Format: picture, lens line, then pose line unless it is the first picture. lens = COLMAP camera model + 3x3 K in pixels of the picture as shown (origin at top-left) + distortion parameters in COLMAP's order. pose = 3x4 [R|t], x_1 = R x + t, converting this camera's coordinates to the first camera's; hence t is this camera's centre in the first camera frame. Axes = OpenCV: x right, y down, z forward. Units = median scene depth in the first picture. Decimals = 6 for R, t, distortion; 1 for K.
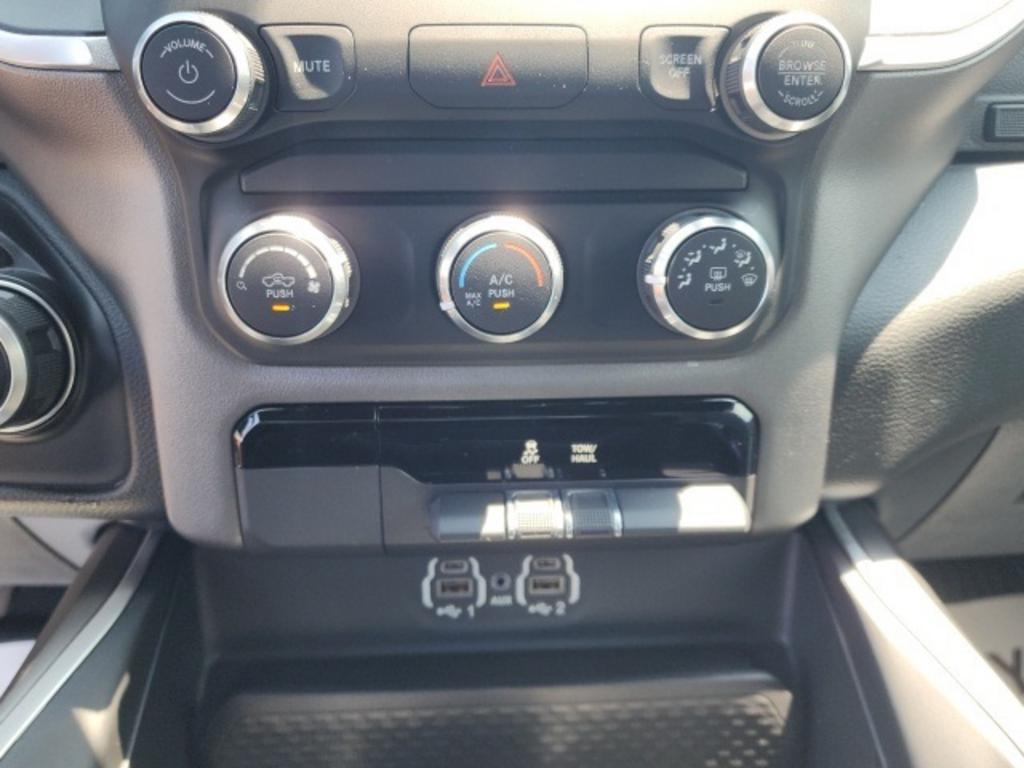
lens RADIAL K [[835.3, 0, 512.0], [0, 835.3, 384.0], [0, 0, 1]] dist [0.061900, -0.086117]
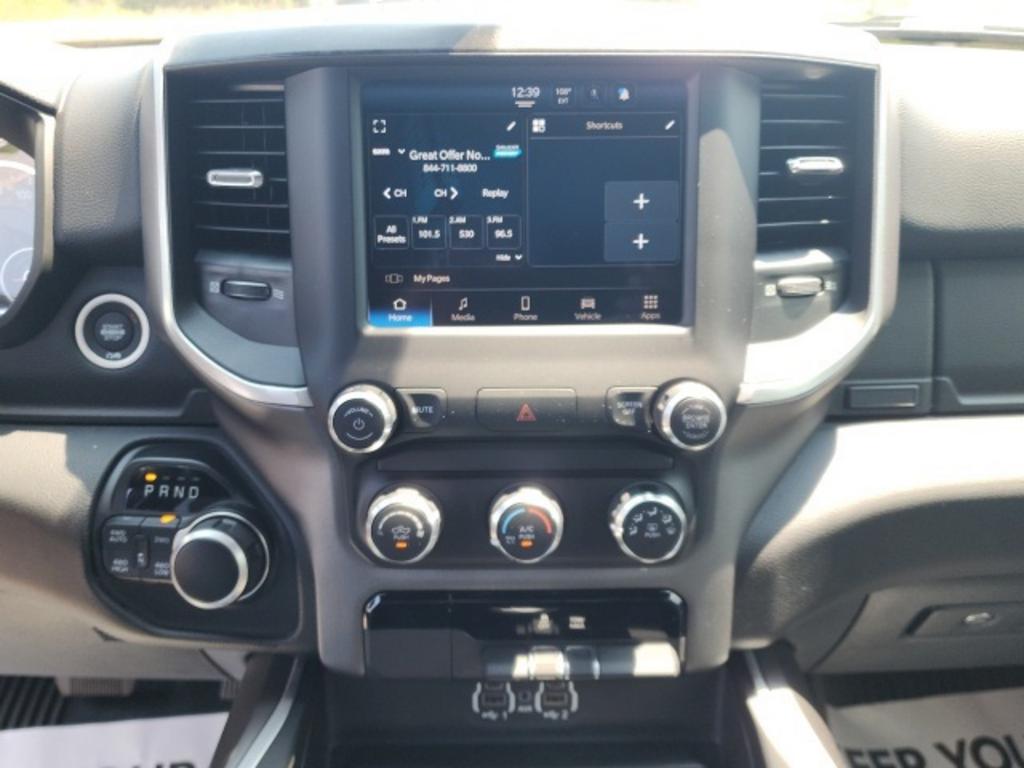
lens RADIAL K [[835.3, 0, 512.0], [0, 835.3, 384.0], [0, 0, 1]] dist [0.061900, -0.086117]
pose [[0.999320, 0.010990, -0.035208, 0.013006], [-0.013329, 0.997670, -0.066905, -0.278083], [0.034391, 0.067329, 0.997138, -0.679244]]
